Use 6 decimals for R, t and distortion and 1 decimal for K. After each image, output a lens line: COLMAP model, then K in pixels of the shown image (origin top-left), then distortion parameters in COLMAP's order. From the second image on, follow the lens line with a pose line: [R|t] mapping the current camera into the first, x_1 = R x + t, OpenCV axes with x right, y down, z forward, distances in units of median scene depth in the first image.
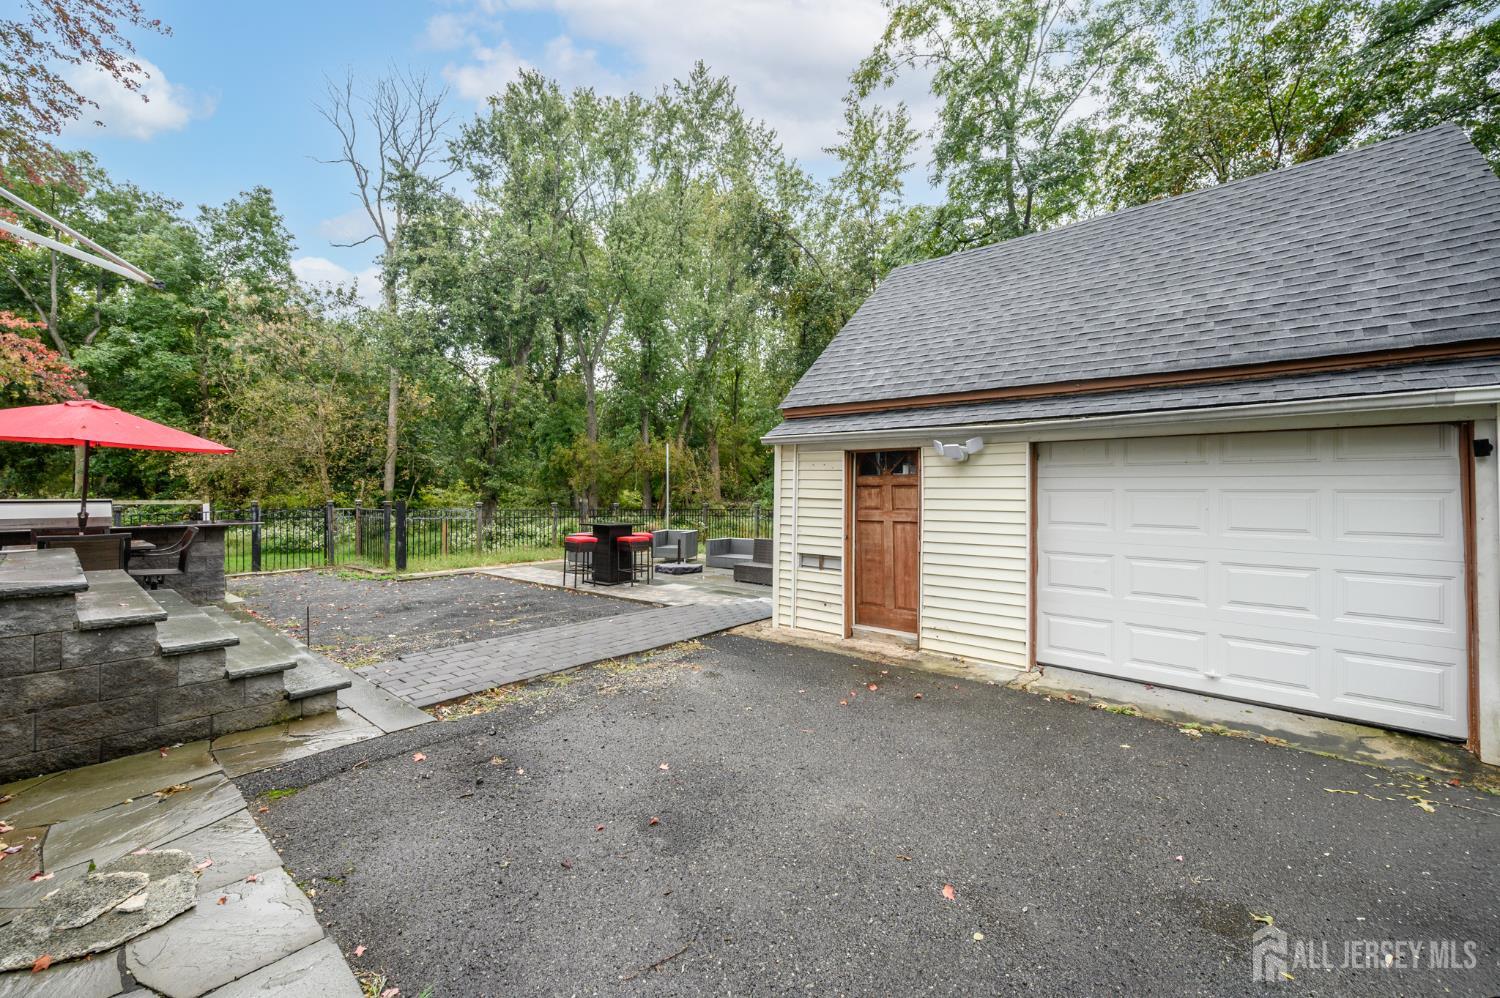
lens RADIAL K [[597.4, 0, 751.0], [0, 597.4, 492.1], [0, 0, 1]] dist [-0.003910, 0.000490]
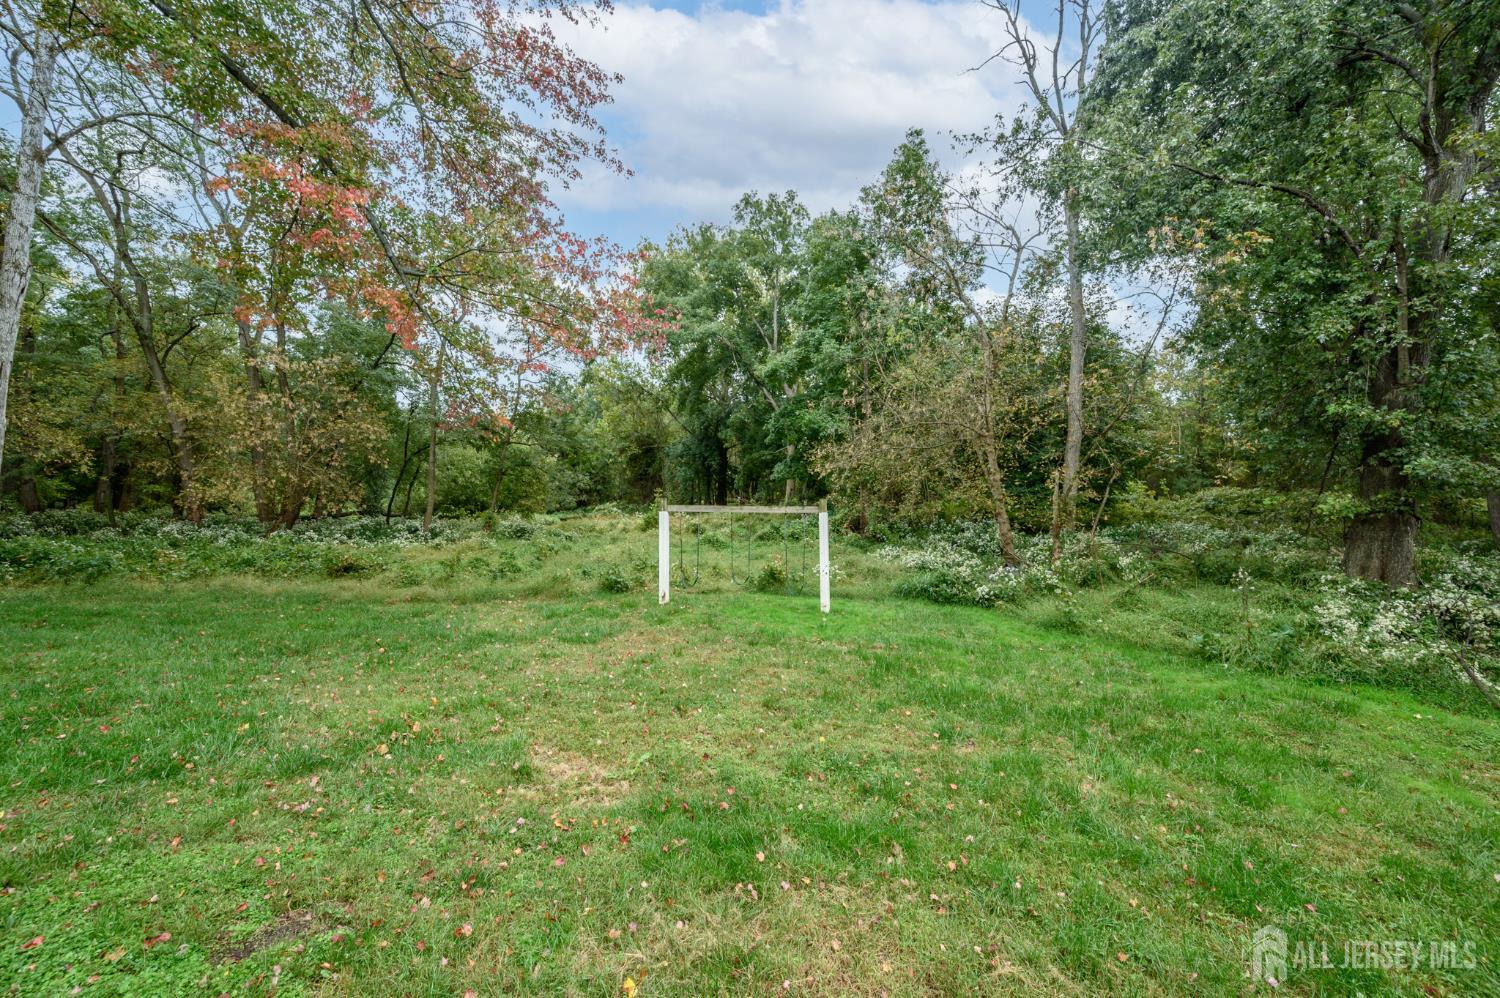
lens RADIAL K [[590.7, 0, 741.8], [0, 590.7, 494.4], [0, 0, 1]] dist [-0.001127, -0.000533]
pose [[0.540579, -0.010496, -0.841228, -0.314400], [0.002449, 0.999938, -0.010903, 0.004617], [0.841290, 0.003833, 0.540571, 0.415522]]
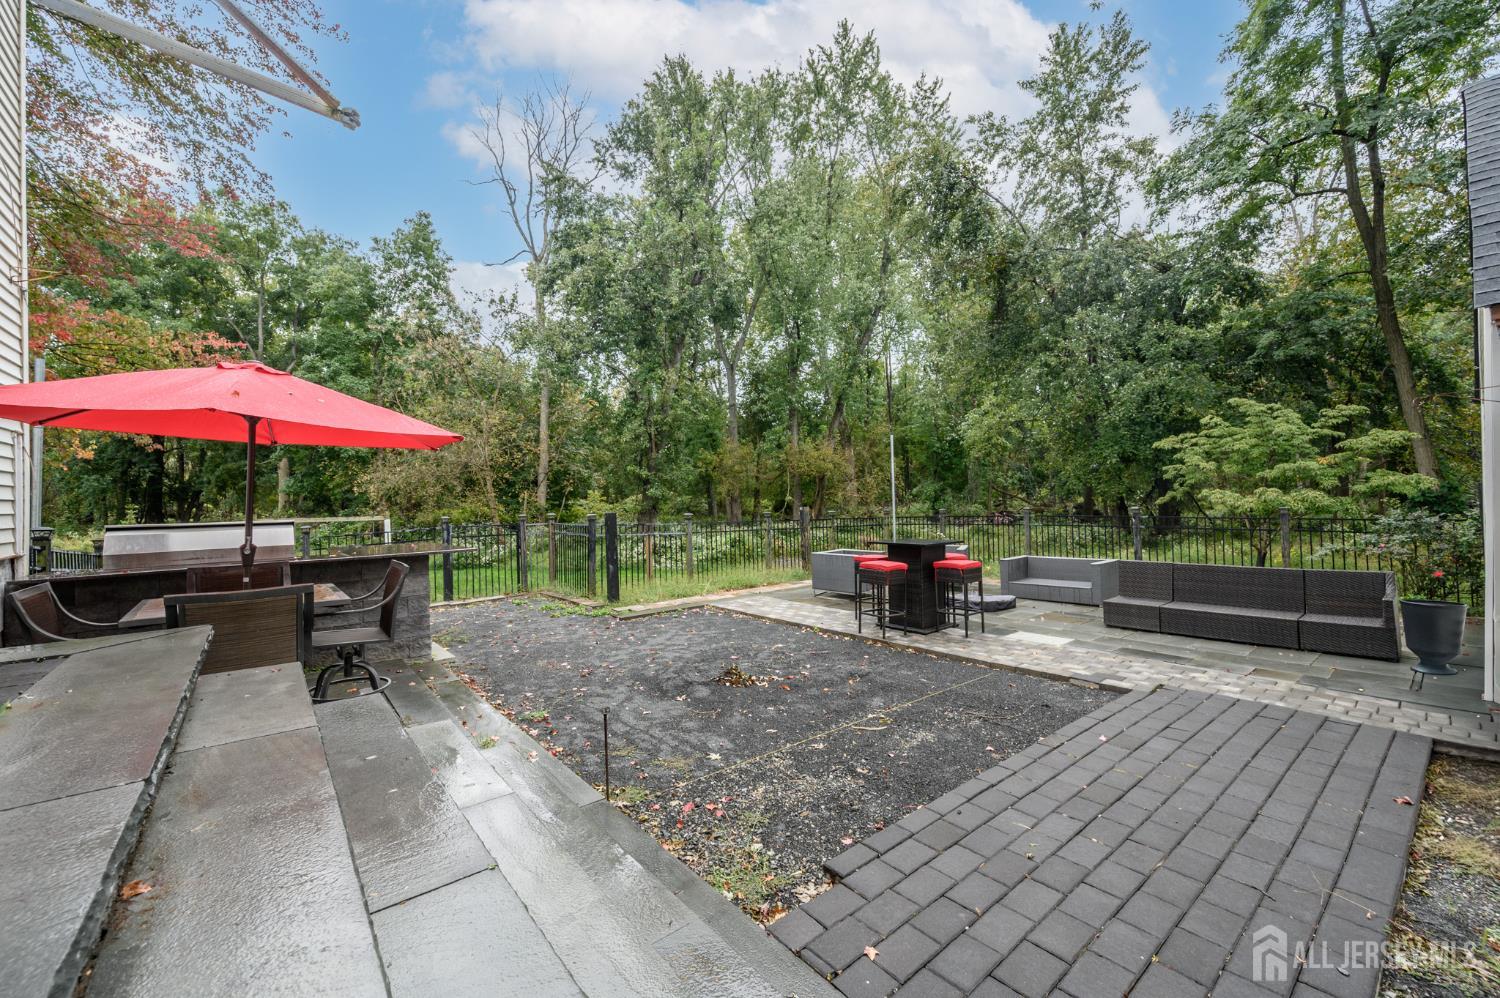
lens RADIAL K [[590.7, 0, 741.8], [0, 590.7, 494.4], [0, 0, 1]] dist [-0.001127, -0.000533]
pose [[0.981867, -0.024288, -0.188009, -0.113185], [0.022938, 0.999693, -0.009354, 0.000327], [0.188179, 0.004872, 0.982123, 0.111319]]
